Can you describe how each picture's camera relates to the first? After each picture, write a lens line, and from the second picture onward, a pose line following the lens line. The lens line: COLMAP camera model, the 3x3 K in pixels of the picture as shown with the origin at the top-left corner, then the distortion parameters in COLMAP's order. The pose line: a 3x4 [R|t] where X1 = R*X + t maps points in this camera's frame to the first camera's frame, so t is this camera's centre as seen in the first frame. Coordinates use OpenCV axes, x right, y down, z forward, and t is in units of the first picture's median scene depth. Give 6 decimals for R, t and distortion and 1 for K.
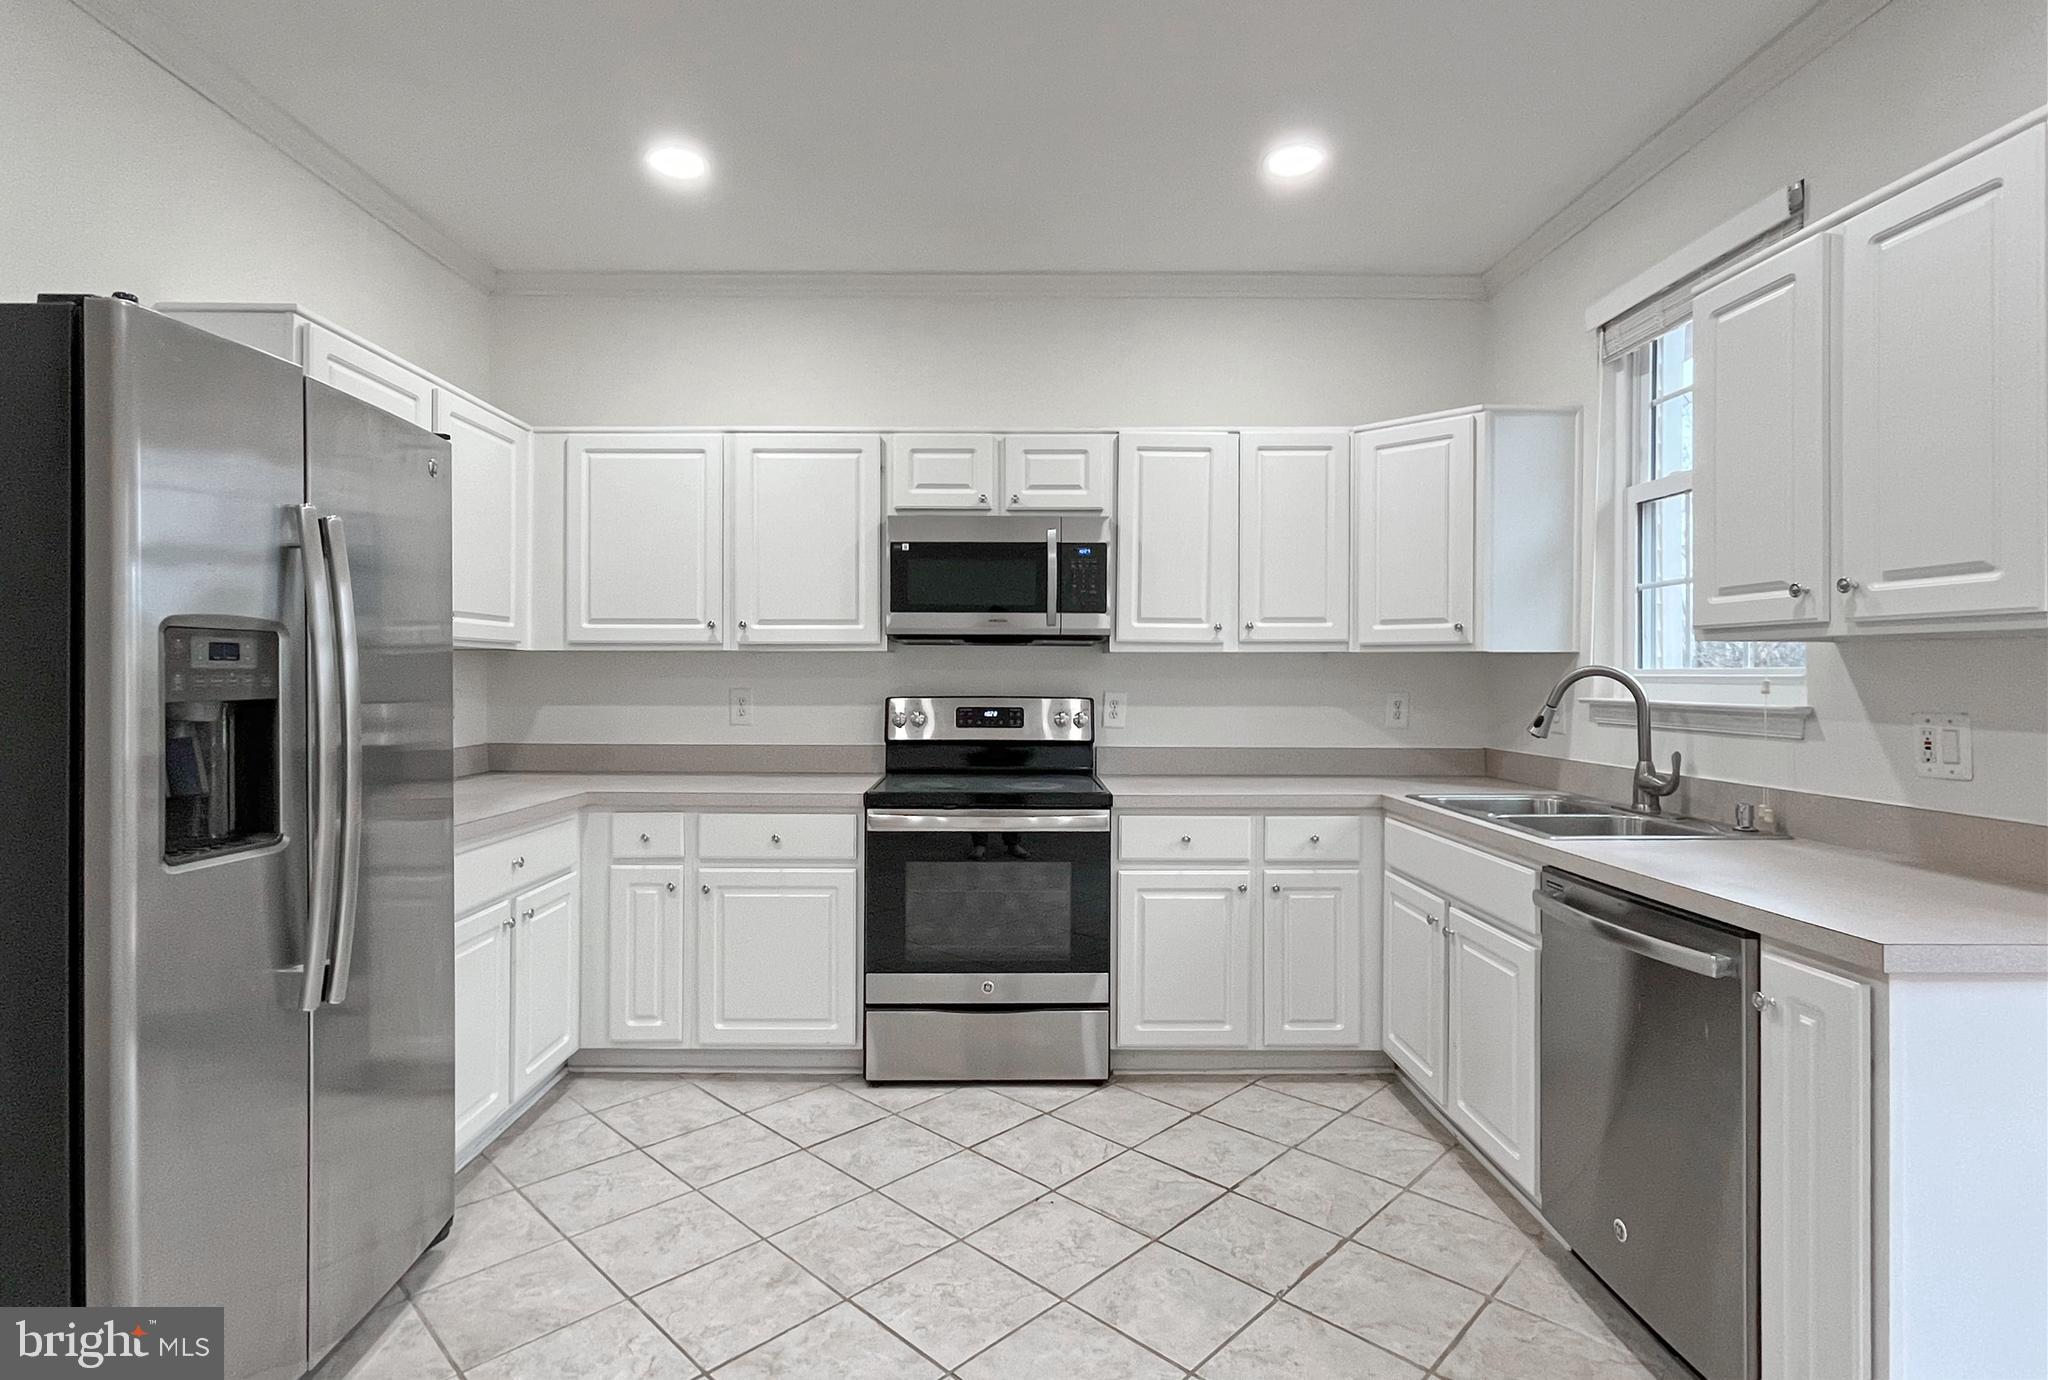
lens RADIAL K [[990.2, 0, 1023.6], [0, 990.2, 679.8], [0, 0, 1]] dist [-0.010509, -0.000516]
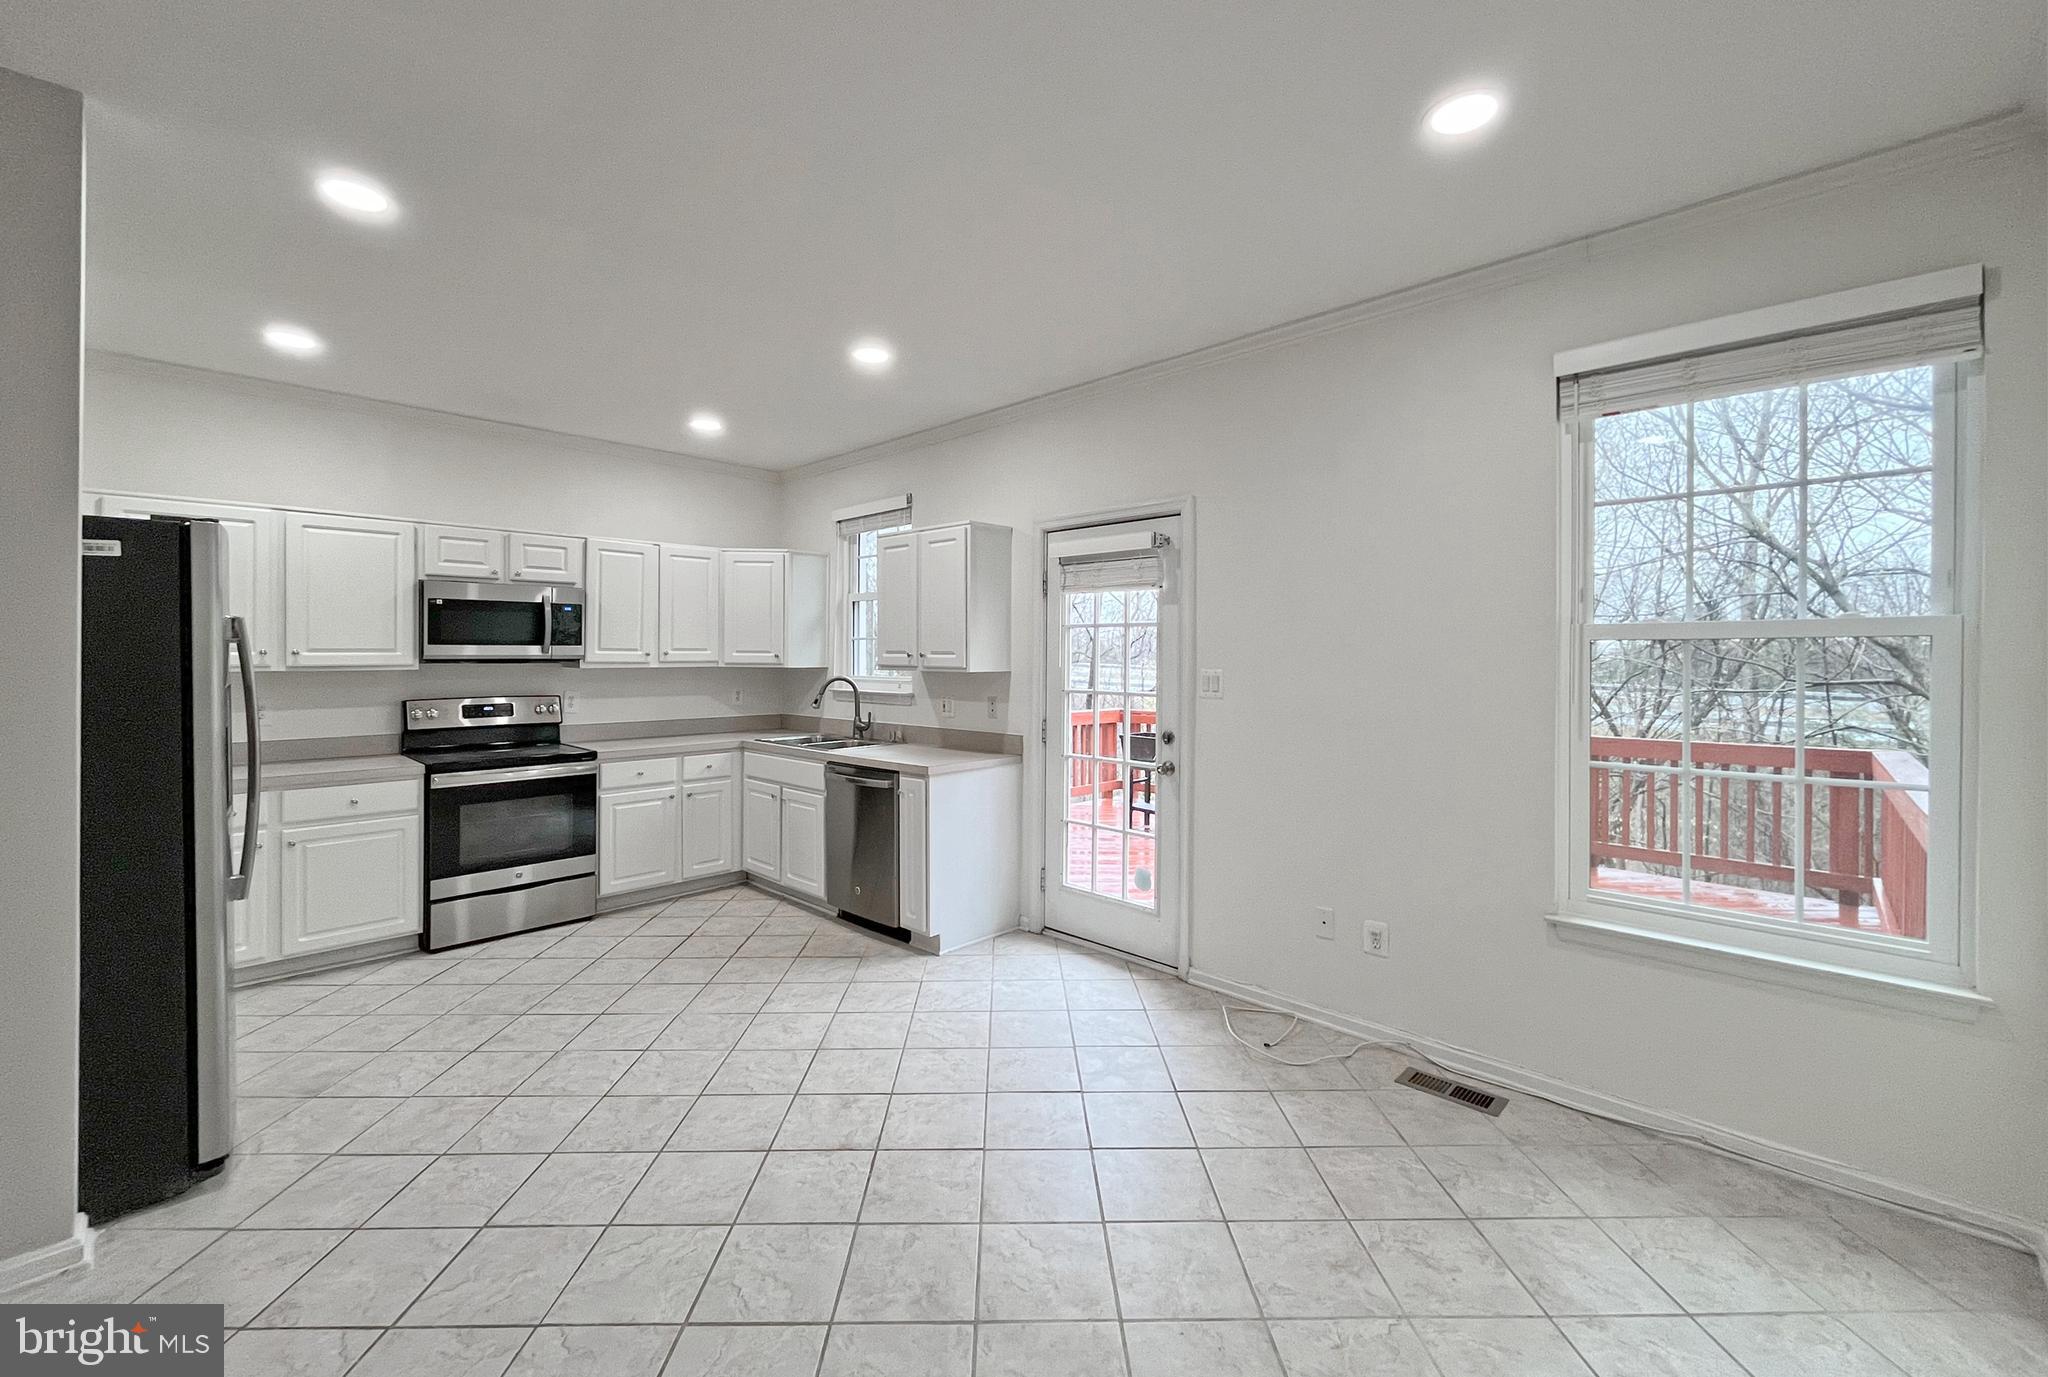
lens RADIAL K [[815.6, 0, 1011.9], [0, 815.6, 655.5], [0, 0, 1]] dist [0.003876, -0.000802]
pose [[0.705450, -0.000620, 0.708759, -0.421752], [0.003283, 0.999992, -0.002393, -0.049782], [-0.708752, 0.004015, 0.705446, -0.547490]]
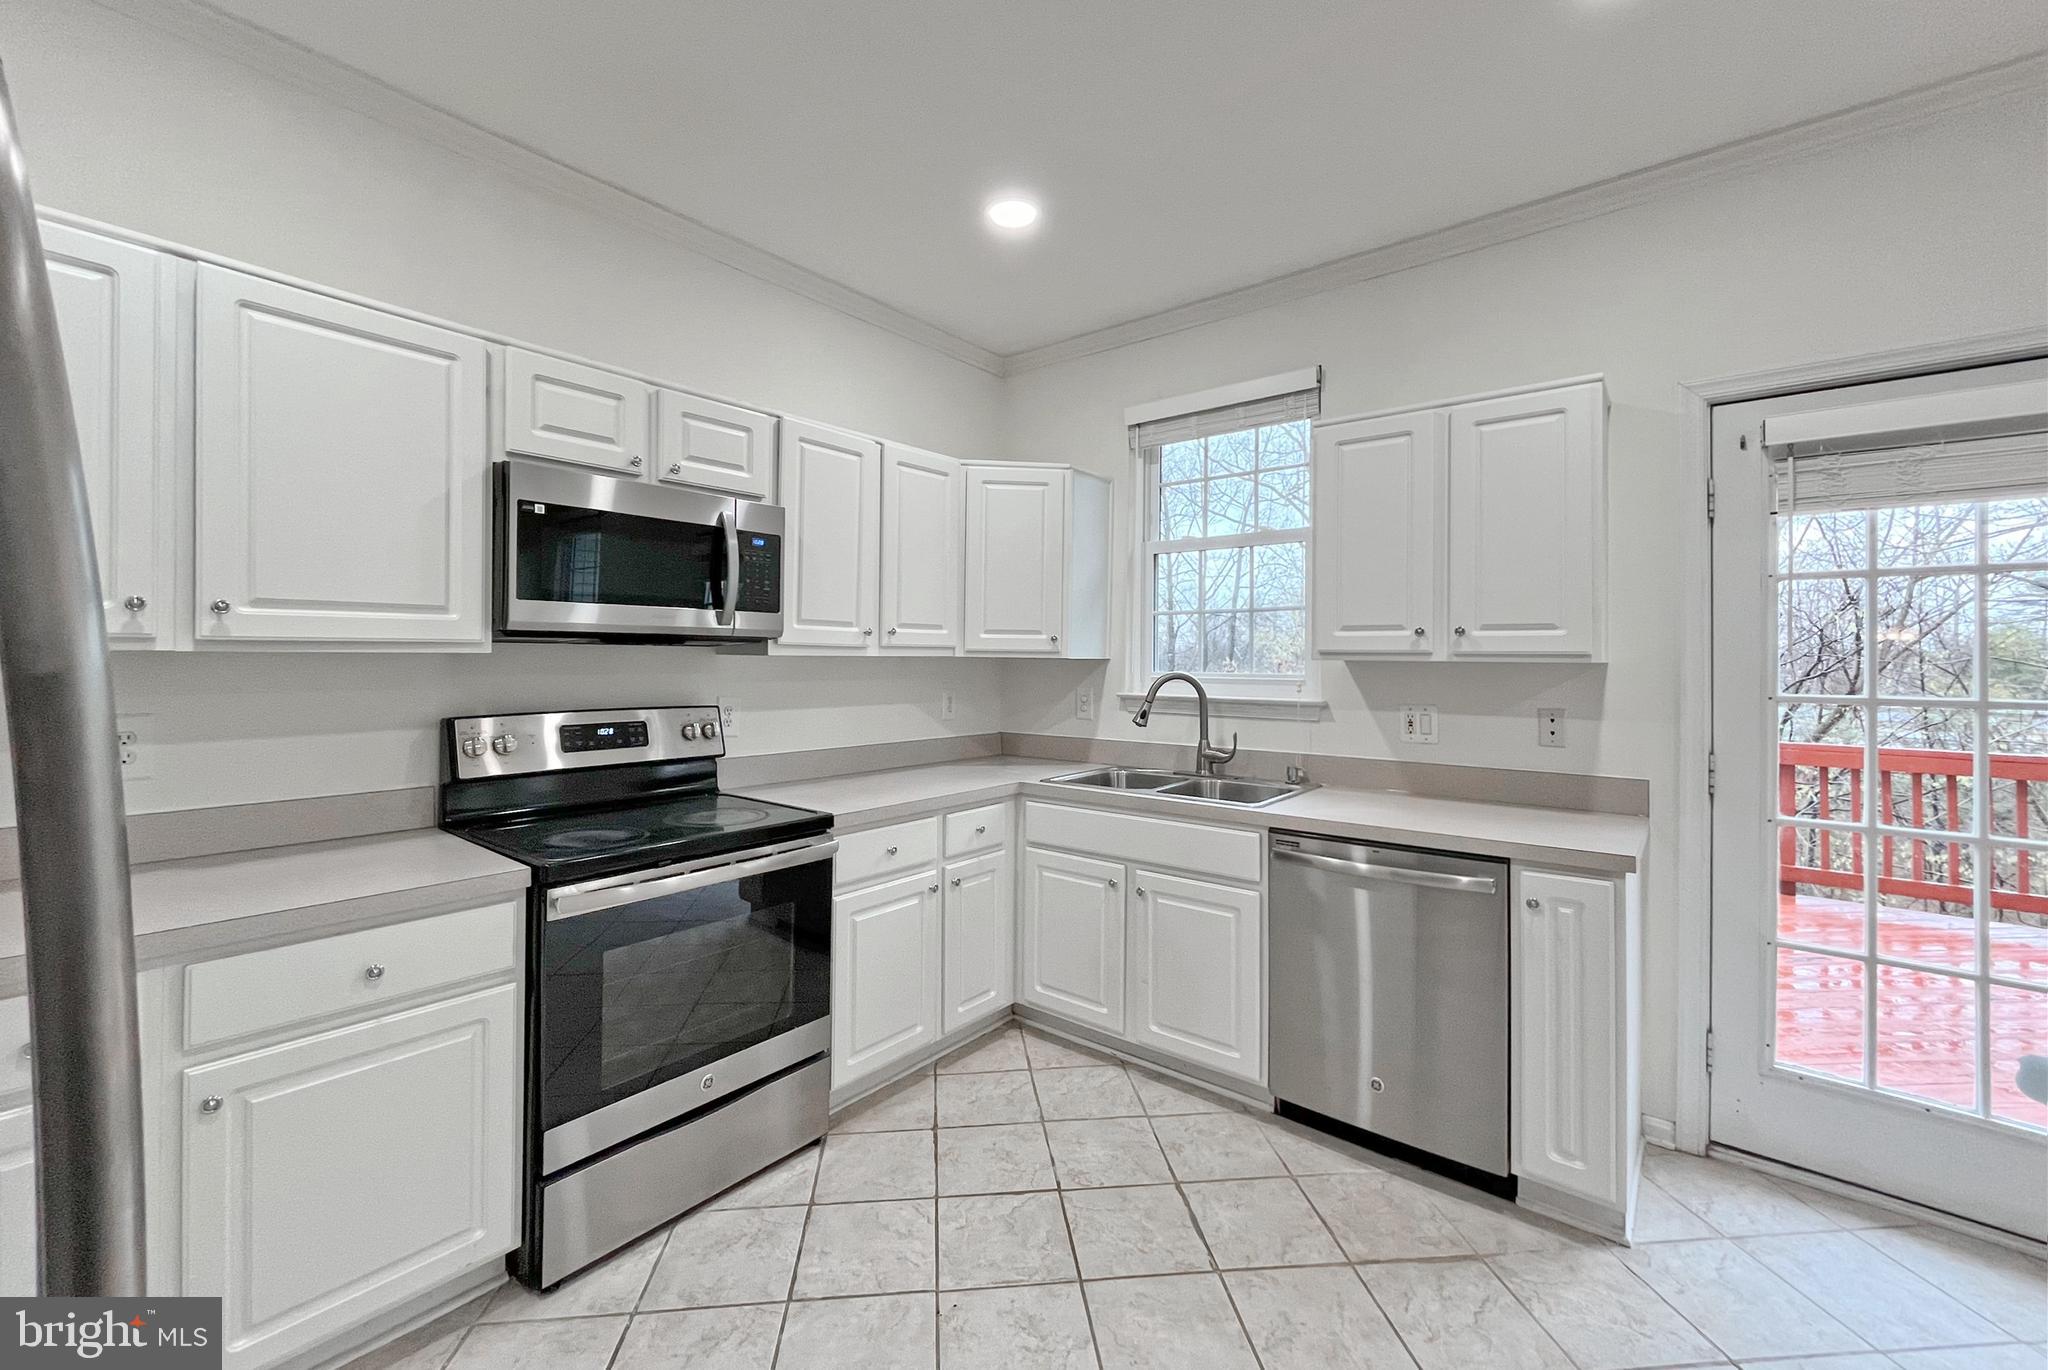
lens RADIAL K [[815.6, 0, 1016.0], [0, 815.6, 656.5], [0, 0, 1]] dist [0.003876, -0.000802]
pose [[0.650173, 0.003241, 0.759780, -0.374326], [-0.000391, 0.999992, -0.003931, -0.027858], [-0.759787, 0.002259, 0.650169, 0.383900]]
